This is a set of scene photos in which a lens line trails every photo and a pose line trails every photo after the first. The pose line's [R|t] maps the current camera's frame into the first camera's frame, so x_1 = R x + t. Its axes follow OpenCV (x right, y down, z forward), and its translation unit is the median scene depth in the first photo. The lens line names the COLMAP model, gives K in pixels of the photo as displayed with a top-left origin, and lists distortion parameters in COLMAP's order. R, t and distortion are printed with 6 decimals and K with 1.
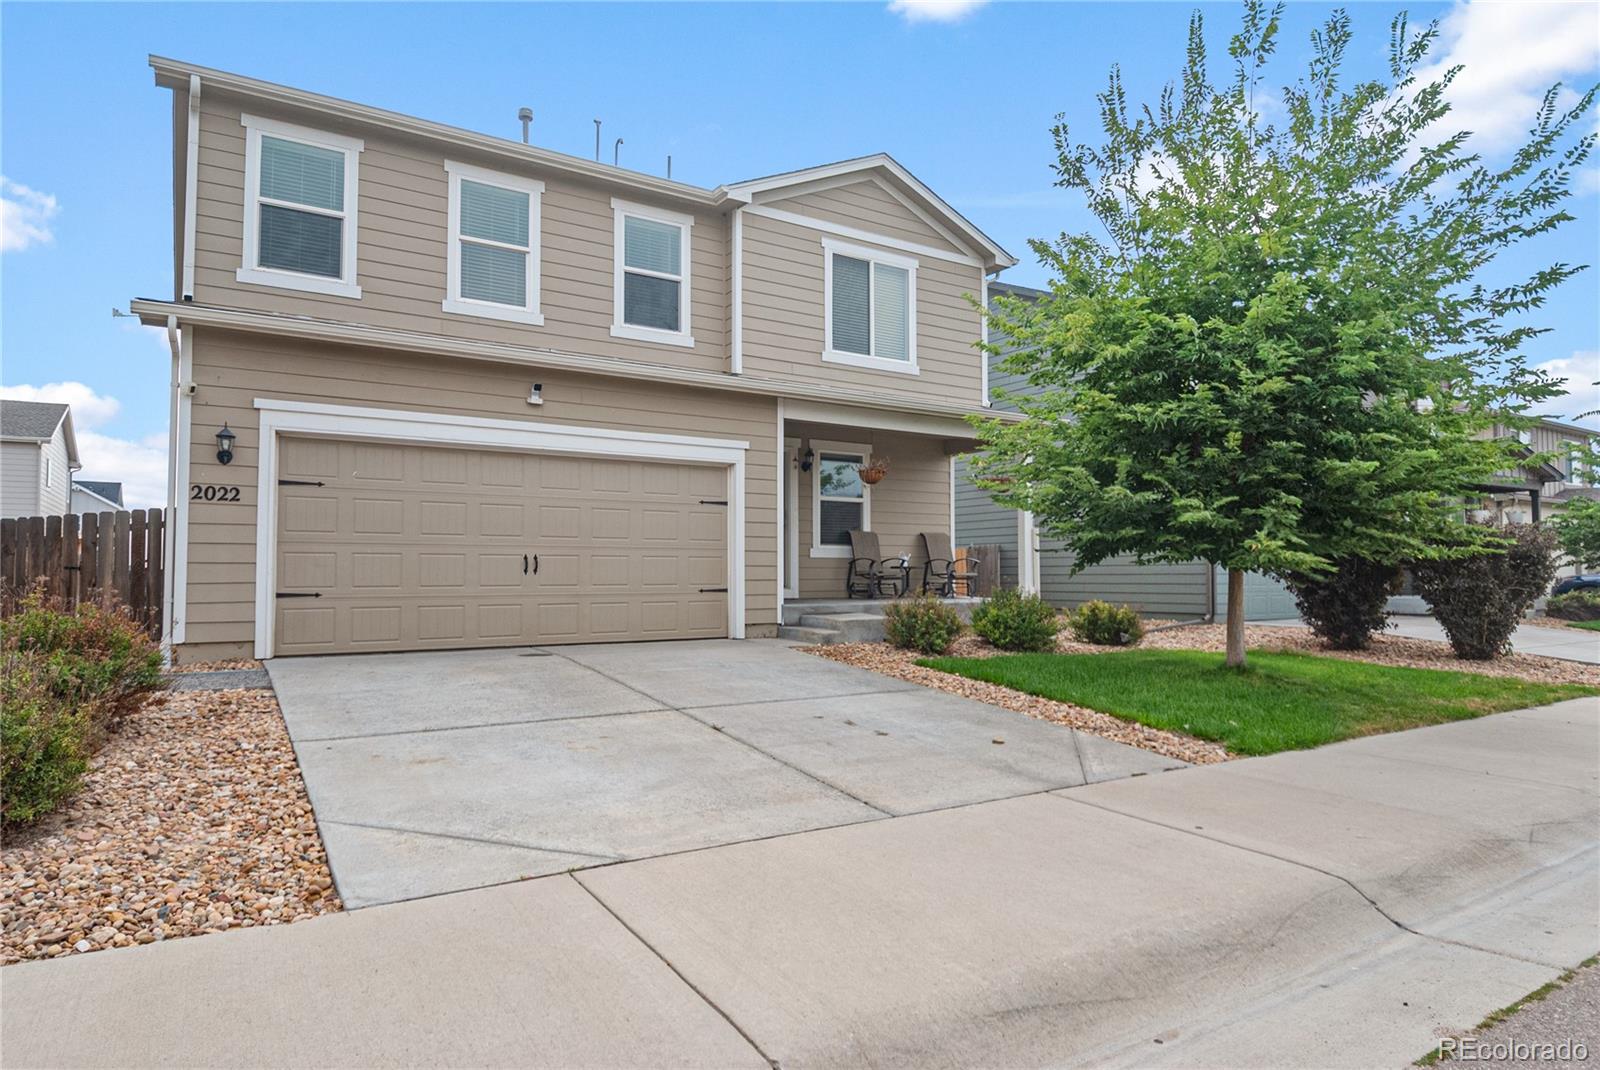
lens RADIAL K [[933.9, 0, 800.0], [0, 933.9, 535.0], [0, 0, 1]] dist [0.005205, -0.001722]
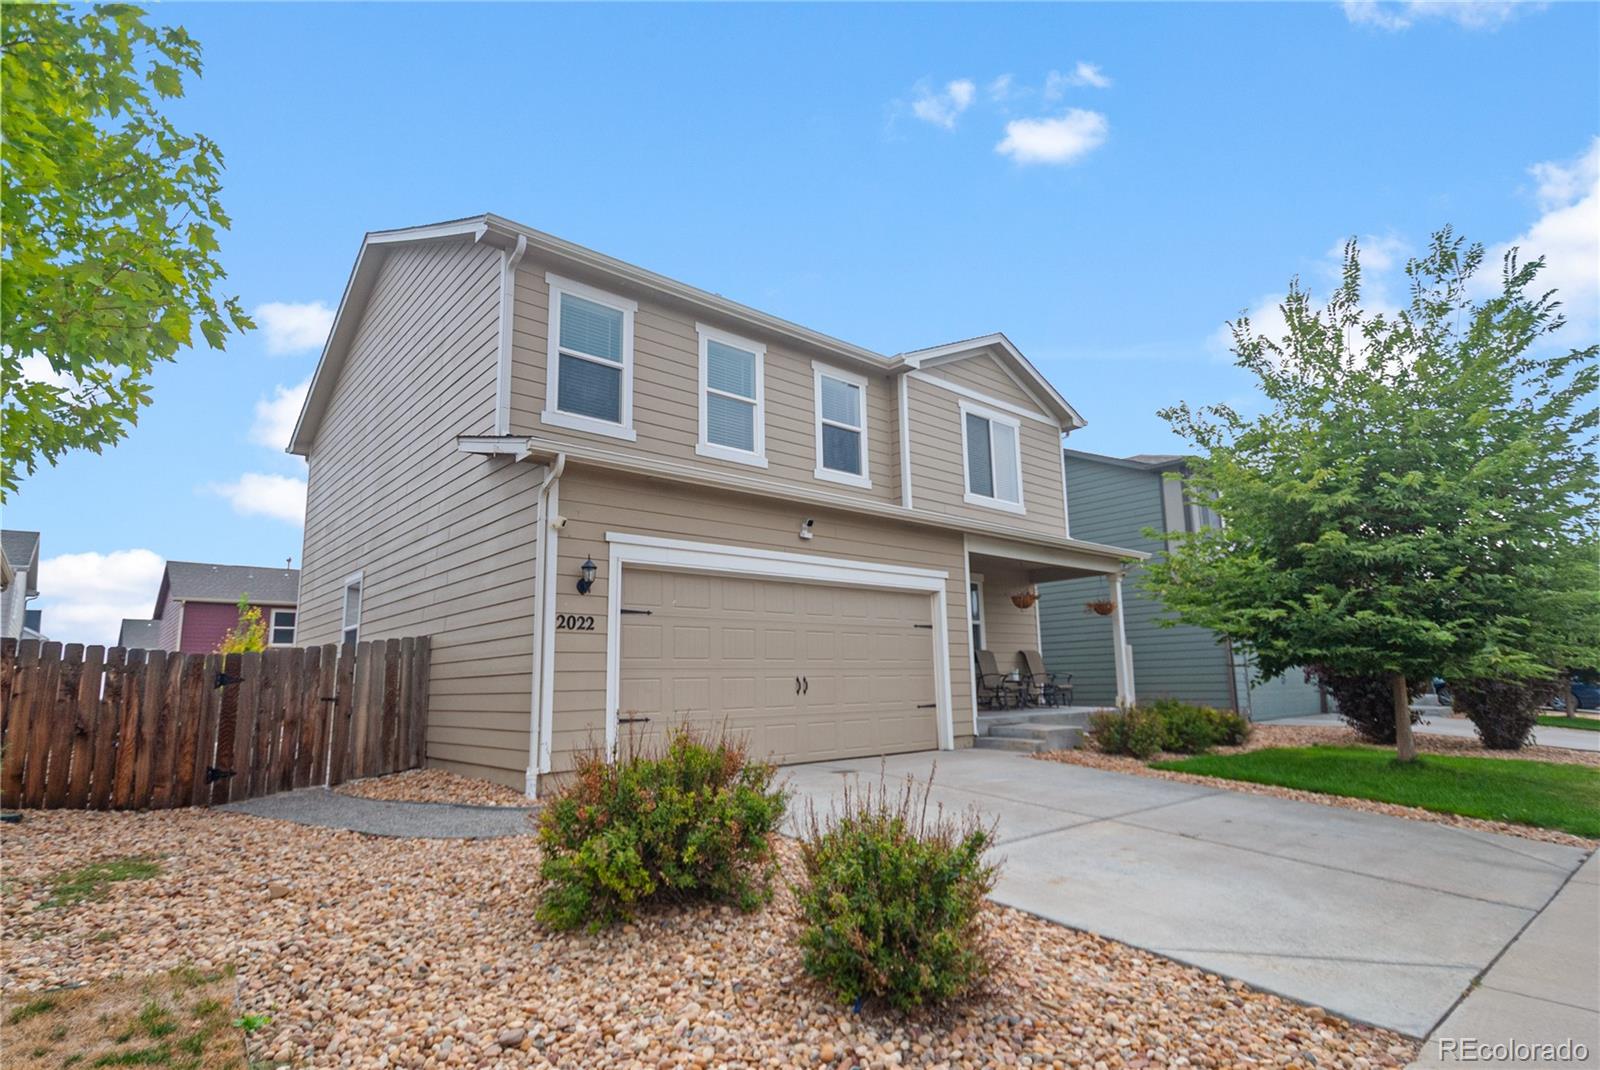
lens RADIAL K [[818.3, 0, 798.0], [0, 818.3, 550.4], [0, 0, 1]] dist [0.007797, -0.000008]
pose [[0.988544, 0.004347, 0.150867, -0.399764], [0.014203, 0.992471, -0.121655, -0.007808], [-0.150260, 0.122404, 0.981040, 0.050632]]
